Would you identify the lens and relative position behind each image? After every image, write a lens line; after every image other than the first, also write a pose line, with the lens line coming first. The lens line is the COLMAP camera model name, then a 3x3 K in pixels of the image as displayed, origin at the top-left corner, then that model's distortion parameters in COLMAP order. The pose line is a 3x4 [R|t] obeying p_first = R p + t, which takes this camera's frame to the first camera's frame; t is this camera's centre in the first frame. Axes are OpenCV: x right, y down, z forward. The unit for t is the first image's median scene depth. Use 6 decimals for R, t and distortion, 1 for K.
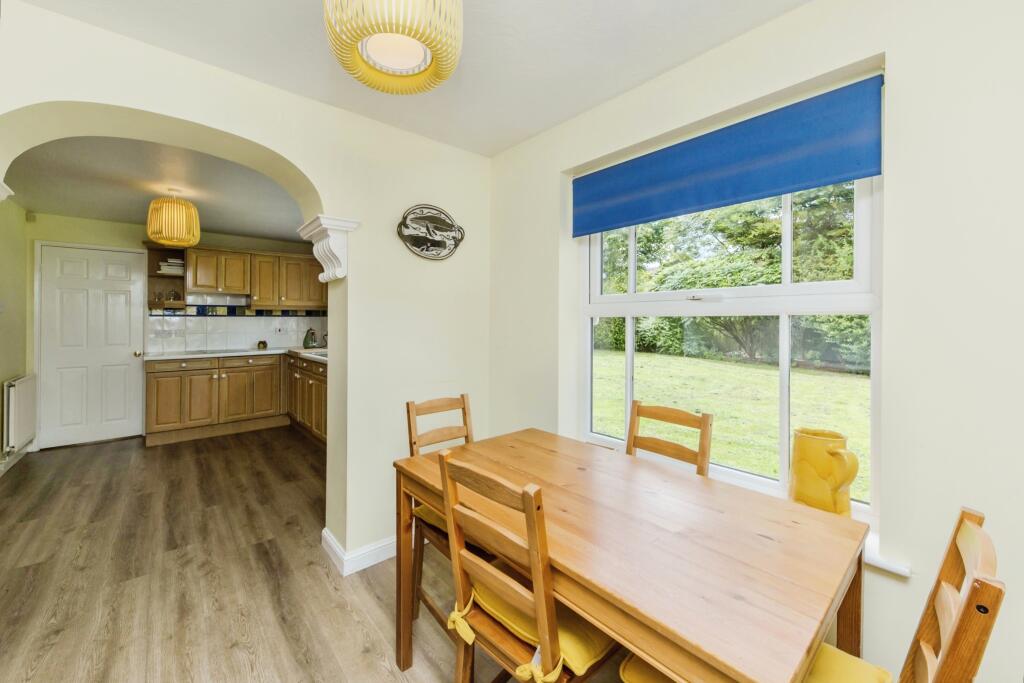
lens RADIAL K [[402.9, 0, 521.1], [0, 402.9, 314.6], [0, 0, 1]] dist [-0.009383, -0.001419]
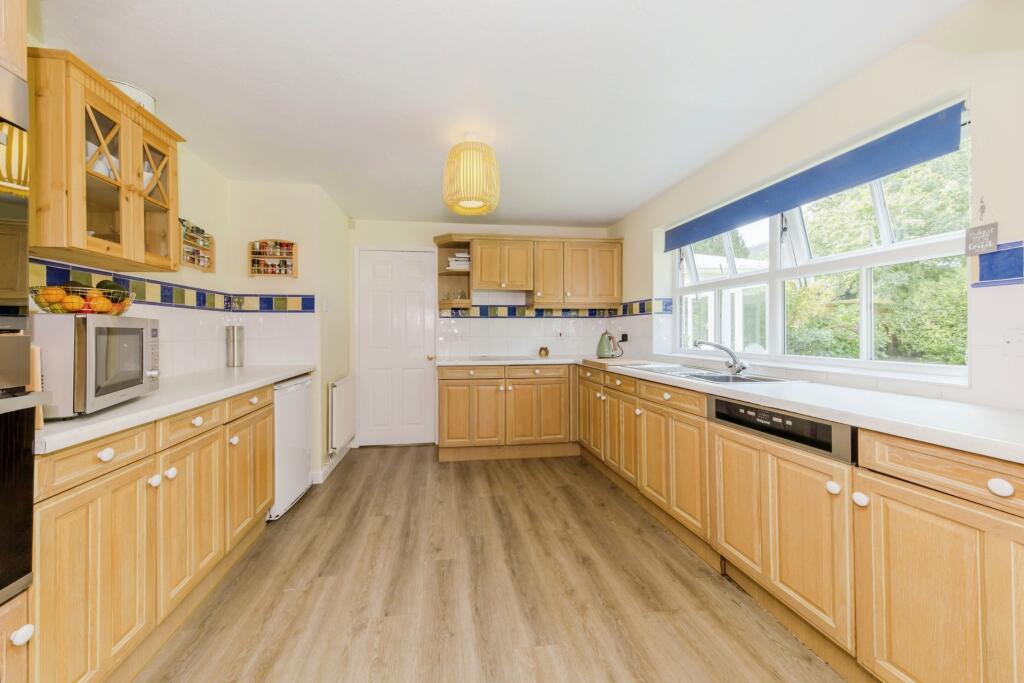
lens RADIAL K [[367.6, 0, 509.7], [0, 367.6, 333.4], [0, 0, 1]] dist [-0.001839, 0.000017]
pose [[0.858436, 0.002335, -0.512915, -0.350439], [0.005462, 0.999891, 0.013693, 0.030027], [0.512891, -0.014556, 0.858330, 0.345969]]
